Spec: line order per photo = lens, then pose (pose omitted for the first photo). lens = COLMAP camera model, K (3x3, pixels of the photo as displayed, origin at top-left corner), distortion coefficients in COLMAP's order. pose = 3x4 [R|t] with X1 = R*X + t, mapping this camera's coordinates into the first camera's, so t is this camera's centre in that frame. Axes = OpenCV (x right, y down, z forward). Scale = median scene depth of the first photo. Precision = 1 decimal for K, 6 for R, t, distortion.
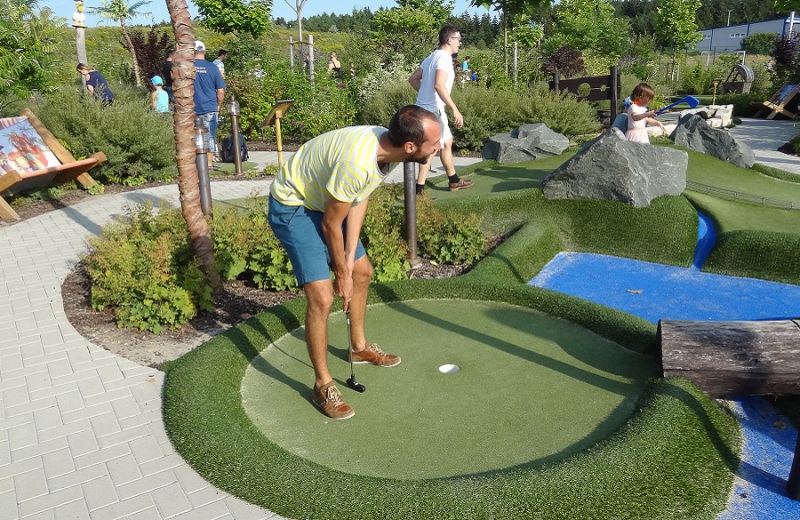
lens RADIAL K [[672.4, 0, 400.0], [0, 672.4, 260.0], [0, 0, 1]] dist [-0.007932, -0.012692]
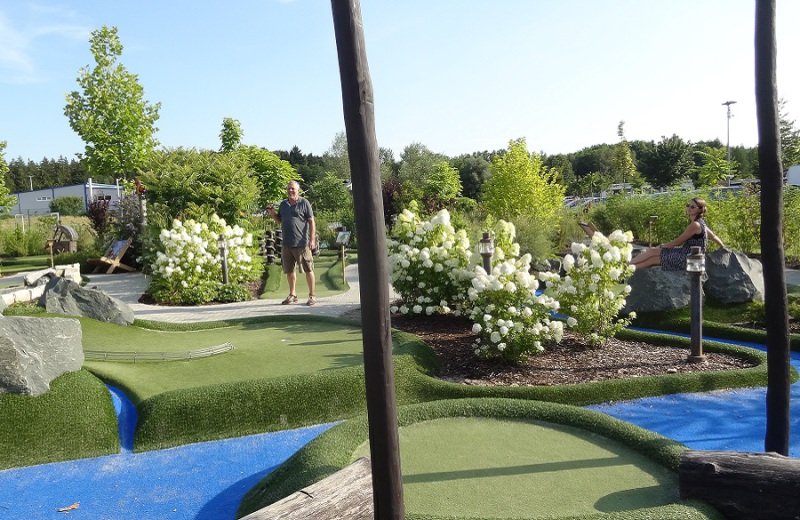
lens RADIAL K [[672.4, 0, 400.0], [0, 672.4, 260.0], [0, 0, 1]] dist [-0.007932, -0.012692]
pose [[0.601006, -0.079556, 0.795275, -0.004525], [0.260231, 0.960292, -0.100598, -0.029249], [-0.755693, 0.267415, 0.597844, 0.109525]]
